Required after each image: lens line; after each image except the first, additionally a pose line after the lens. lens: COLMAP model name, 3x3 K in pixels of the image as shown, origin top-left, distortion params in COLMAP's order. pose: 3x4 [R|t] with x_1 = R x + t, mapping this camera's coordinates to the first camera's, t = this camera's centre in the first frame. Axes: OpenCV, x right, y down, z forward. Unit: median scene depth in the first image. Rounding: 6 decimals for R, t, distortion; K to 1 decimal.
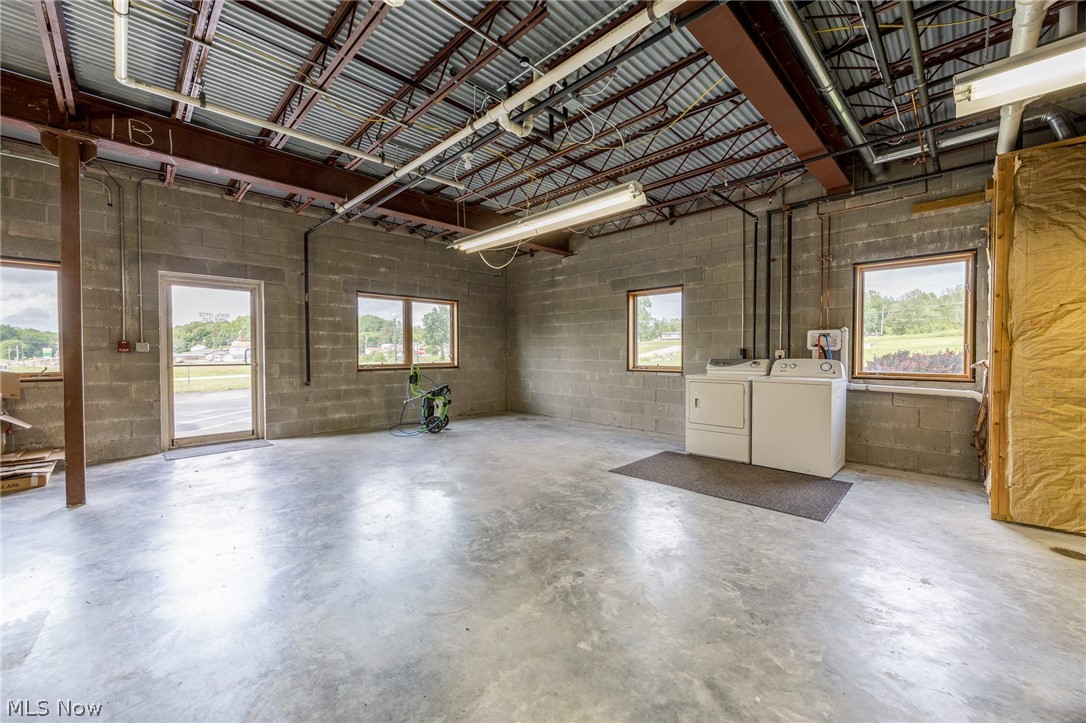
lens RADIAL K [[420.2, 0, 543.7], [0, 420.2, 358.1], [0, 0, 1]] dist [0.002065, -0.000043]
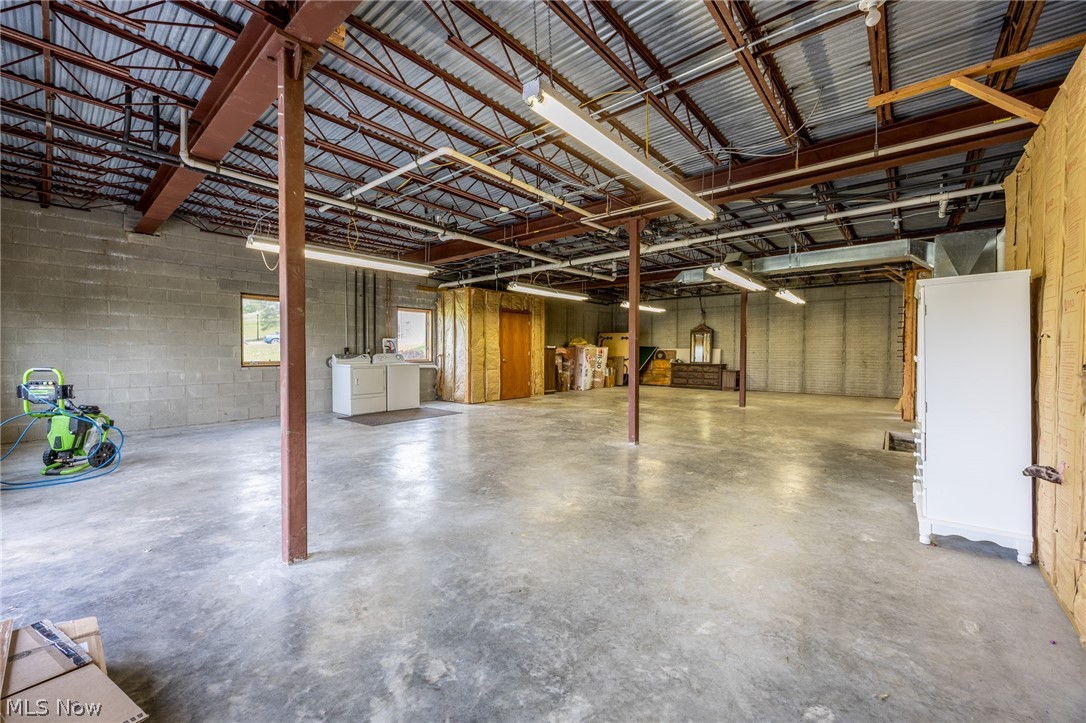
lens RADIAL K [[420.2, 0, 544.3], [0, 420.2, 357.6], [0, 0, 1]] dist [0.002065, -0.000043]
pose [[-0.076648, -0.011868, 0.996988, -0.921971], [0.015932, 0.999787, 0.013126, 0.004354], [-0.996931, 0.016890, -0.076443, 0.307737]]
